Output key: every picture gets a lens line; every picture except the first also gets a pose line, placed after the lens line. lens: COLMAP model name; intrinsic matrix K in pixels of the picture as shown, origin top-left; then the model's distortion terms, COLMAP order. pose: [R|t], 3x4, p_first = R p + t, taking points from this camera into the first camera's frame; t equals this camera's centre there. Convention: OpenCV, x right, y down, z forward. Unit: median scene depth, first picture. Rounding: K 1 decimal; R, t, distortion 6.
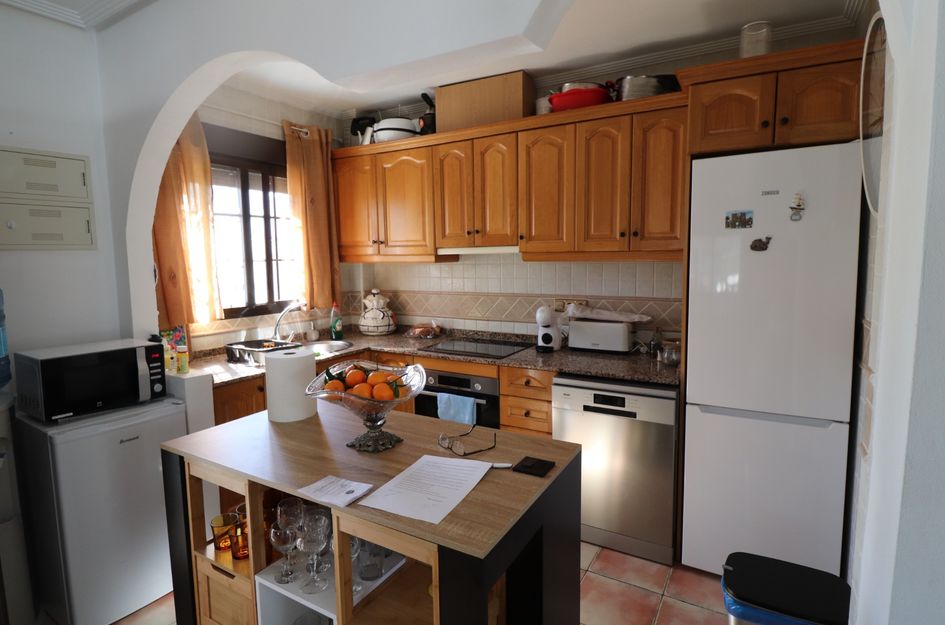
lens RADIAL K [[493.7, 0, 470.6], [0, 493.7, 310.8], [0, 0, 1]] dist [-0.002629, -0.002351]
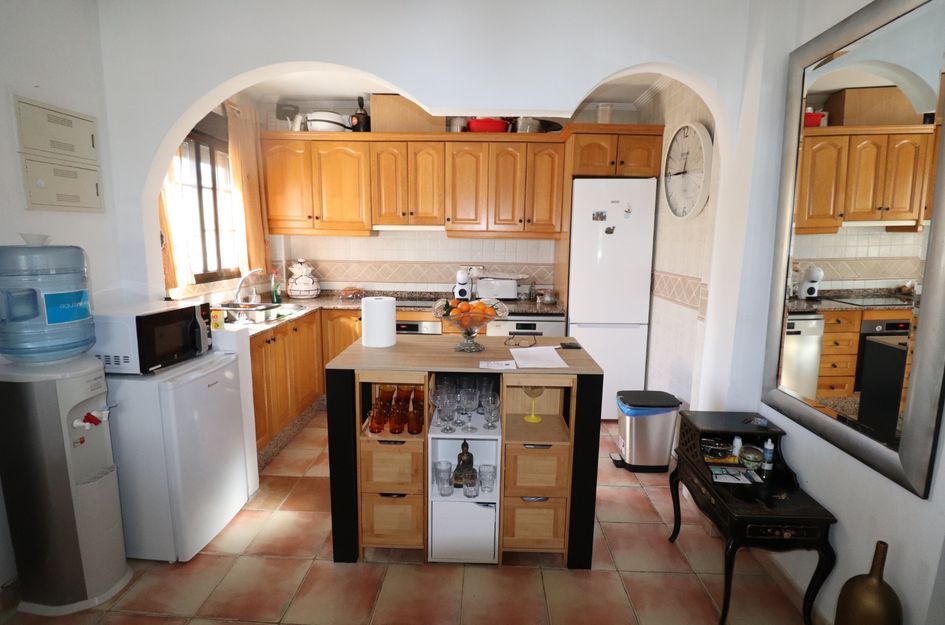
lens RADIAL K [[439.7, 0, 475.1], [0, 439.7, 312.3], [0, 0, 1]] dist [-0.006753, -0.006134]
pose [[0.871732, -0.055864, 0.486788, -0.424620], [0.027027, 0.997449, 0.066069, 0.029593], [-0.489237, -0.044438, 0.871018, -0.115021]]
